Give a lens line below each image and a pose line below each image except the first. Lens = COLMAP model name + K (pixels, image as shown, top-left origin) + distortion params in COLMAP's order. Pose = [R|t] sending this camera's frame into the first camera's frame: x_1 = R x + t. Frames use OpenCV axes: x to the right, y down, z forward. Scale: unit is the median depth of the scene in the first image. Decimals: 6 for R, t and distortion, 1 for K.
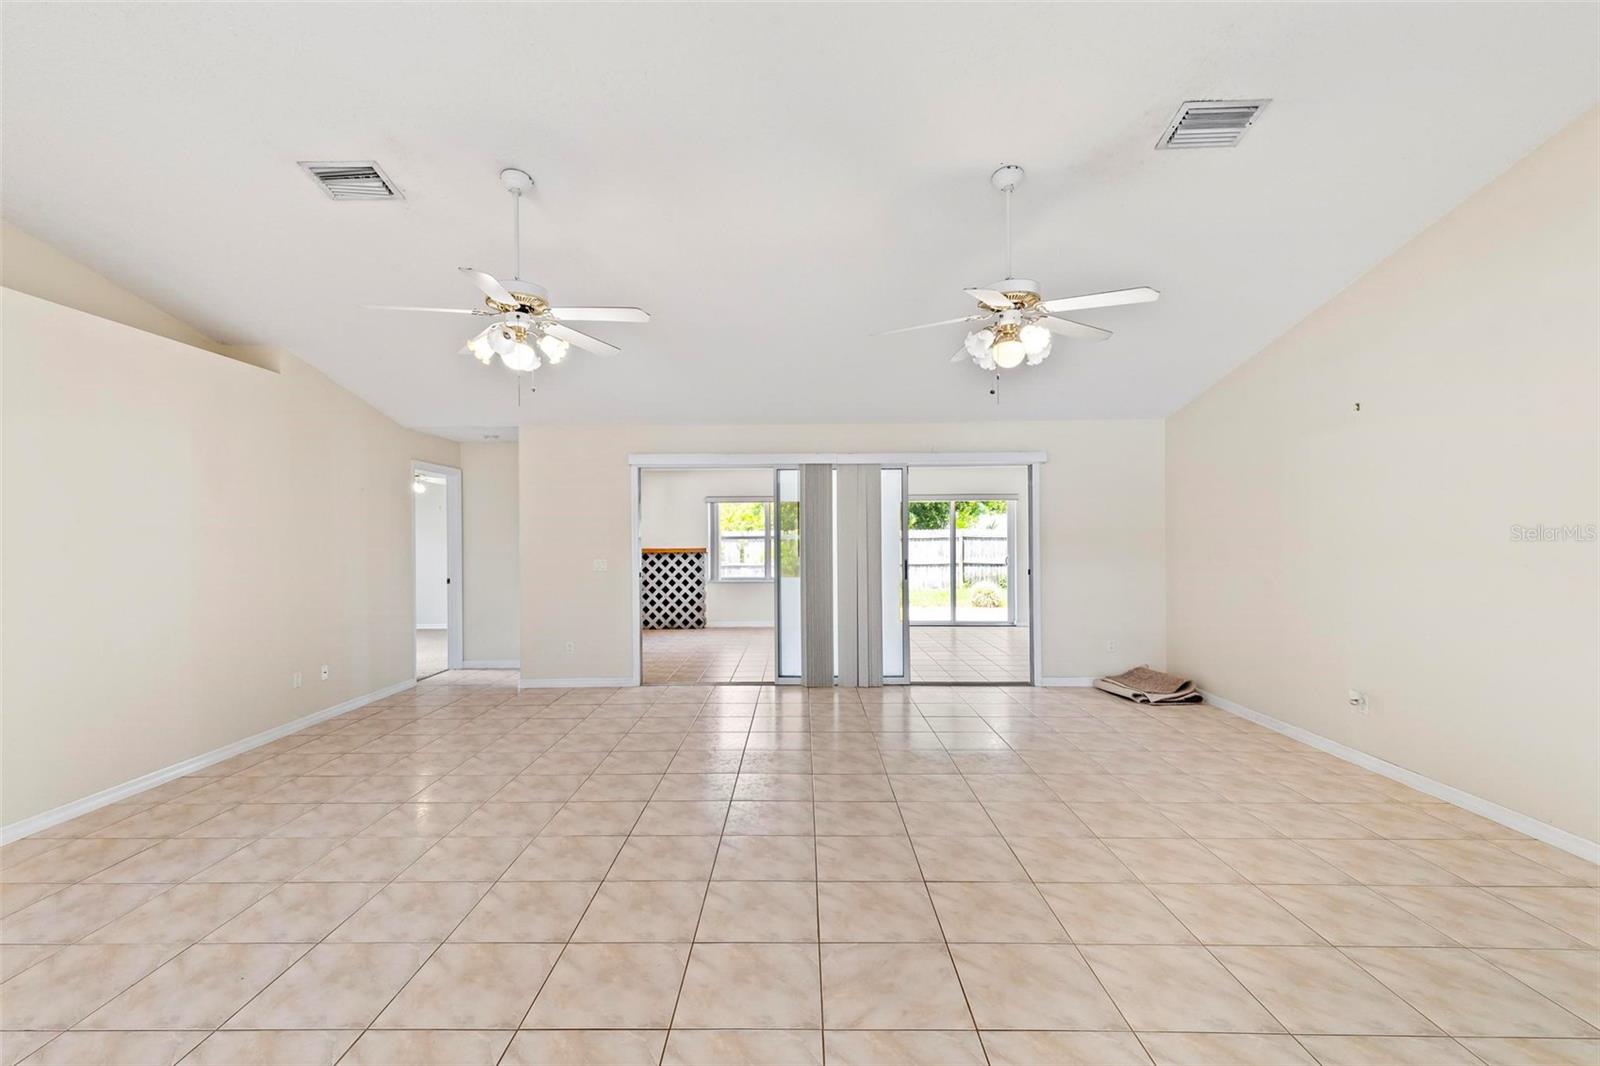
lens RADIAL K [[717.1, 0, 786.7], [0, 717.1, 551.9], [0, 0, 1]] dist [0.010411, -0.002566]
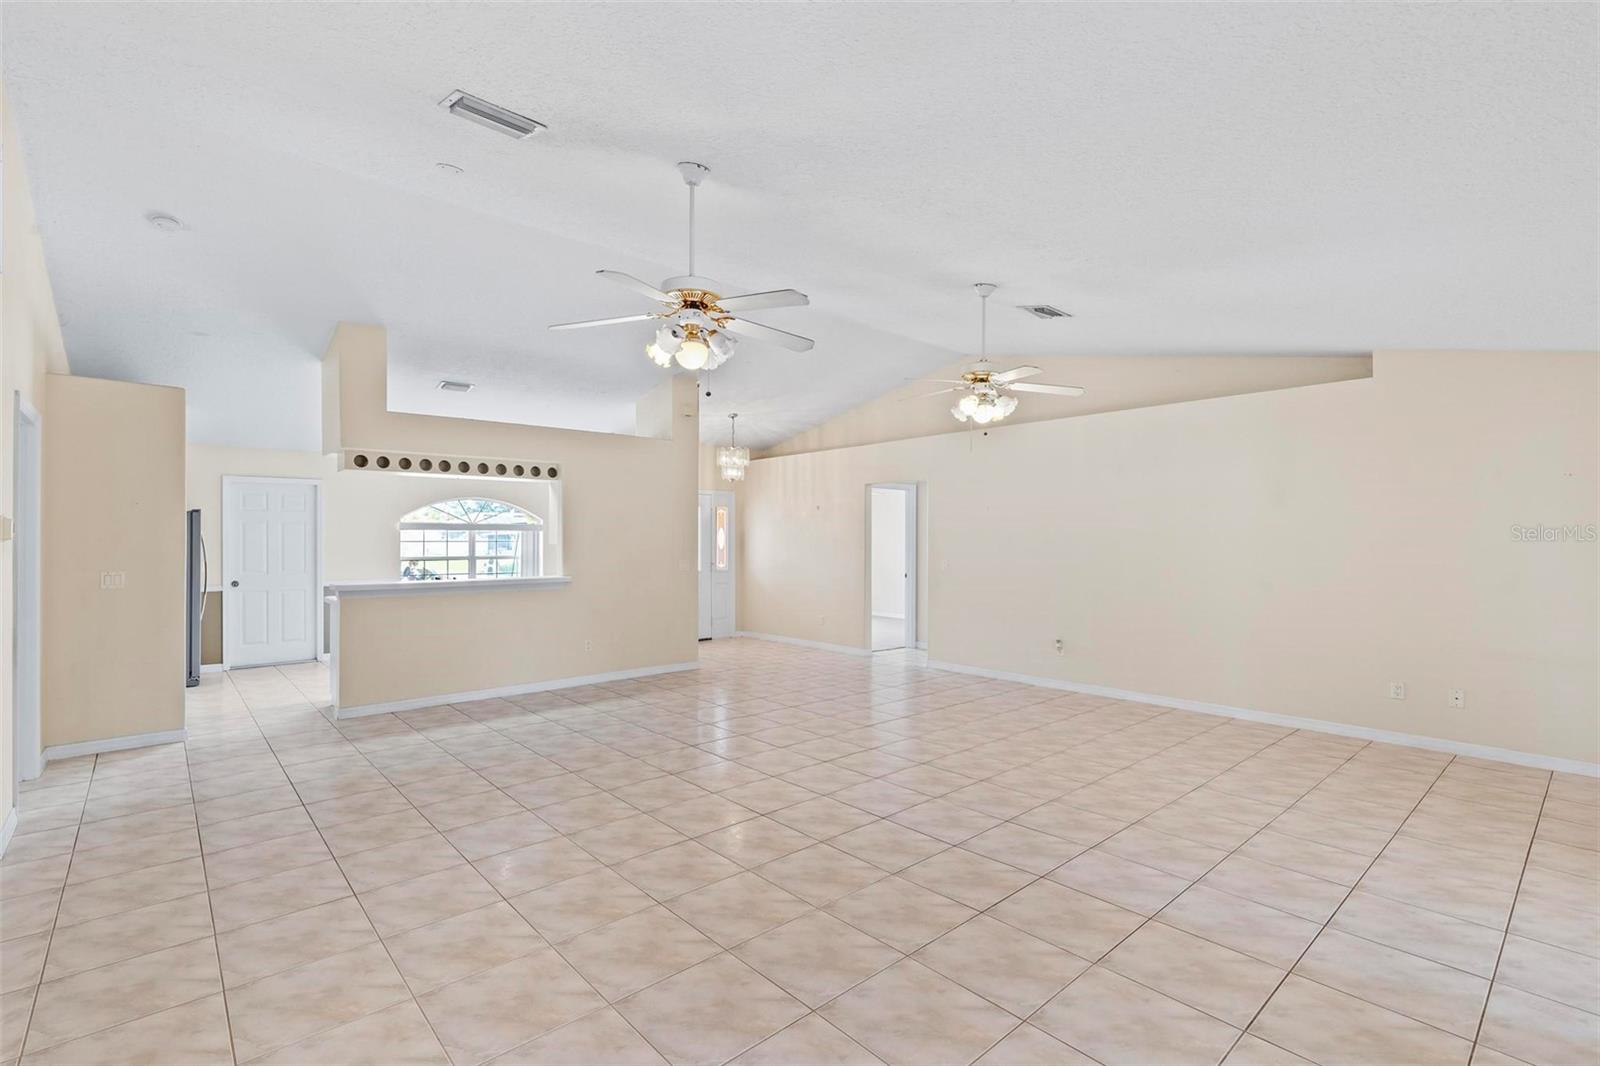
lens RADIAL K [[717.1, 0, 784.4], [0, 717.1, 524.4], [0, 0, 1]] dist [0.010411, -0.002566]
pose [[-0.730915, -0.008569, -0.682415, 0.442418], [-0.010930, 0.999940, -0.000849, -0.023865], [0.682381, 0.006838, -0.730964, 0.895020]]
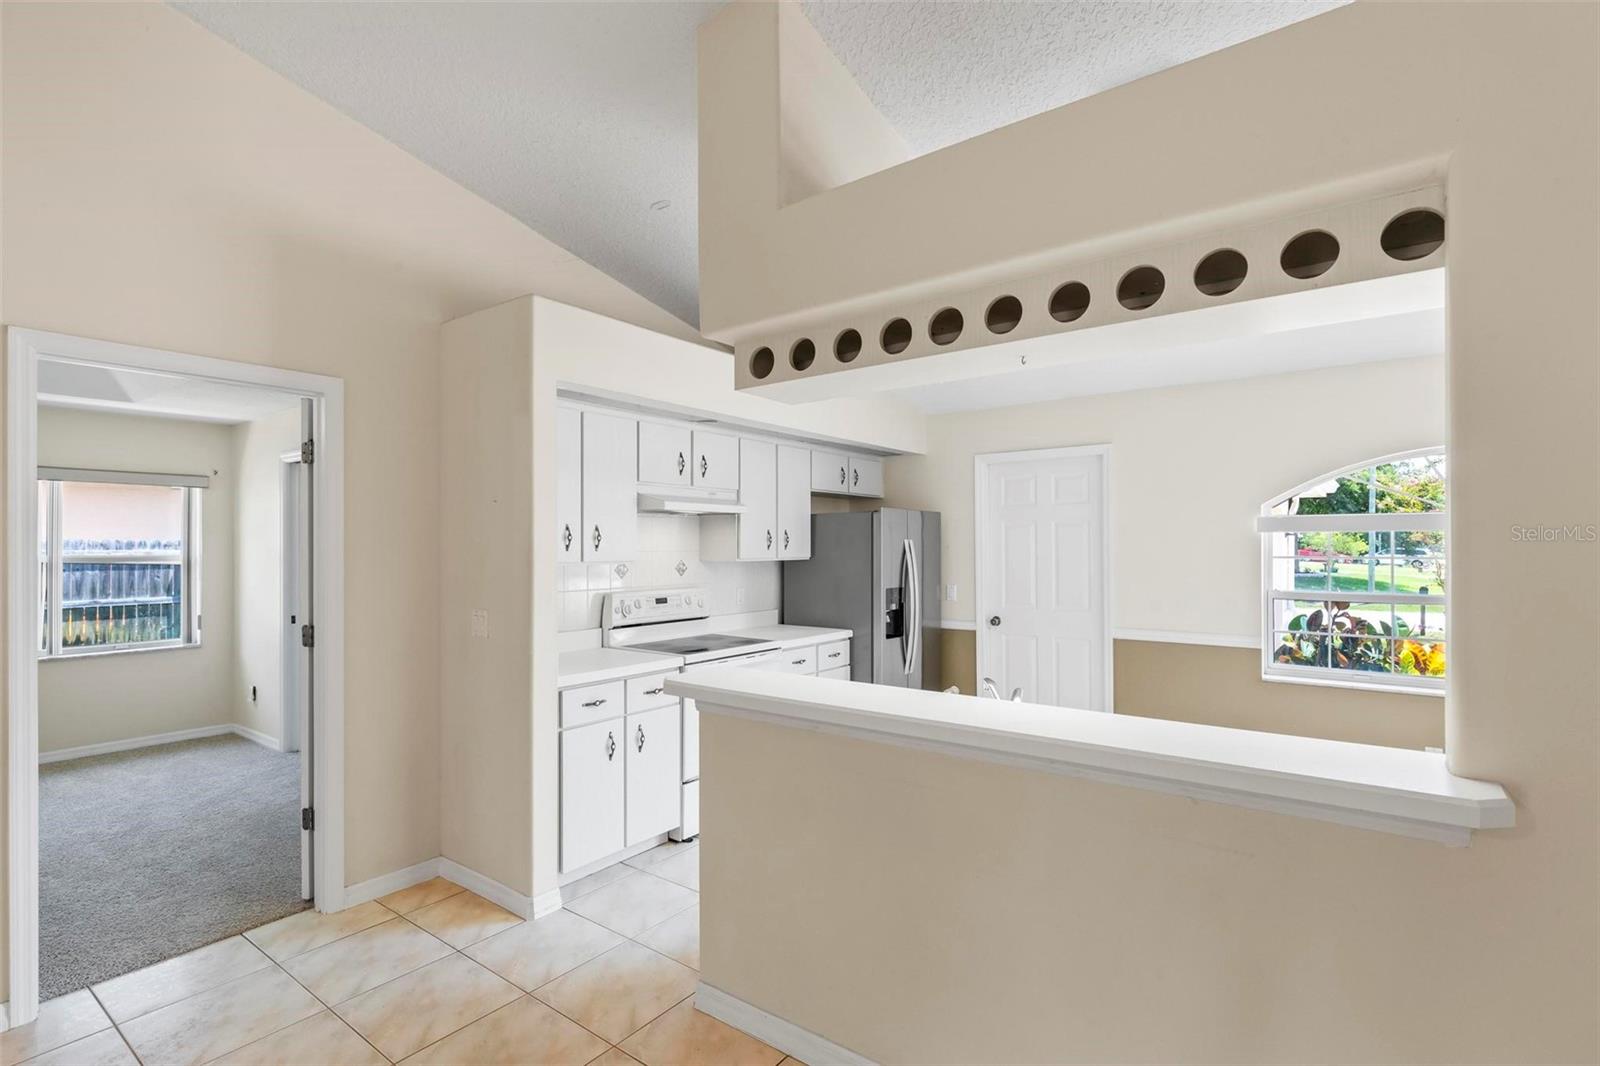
lens RADIAL K [[772.0, 0, 783.6], [0, 772.0, 544.3], [0, 0, 1]] dist [0.004843, -0.002511]
pose [[-0.805268, 0.011547, 0.592799, 0.002208], [0.022299, 0.999693, 0.010819, -0.013709], [-0.592492, 0.021931, -0.805278, 0.204718]]
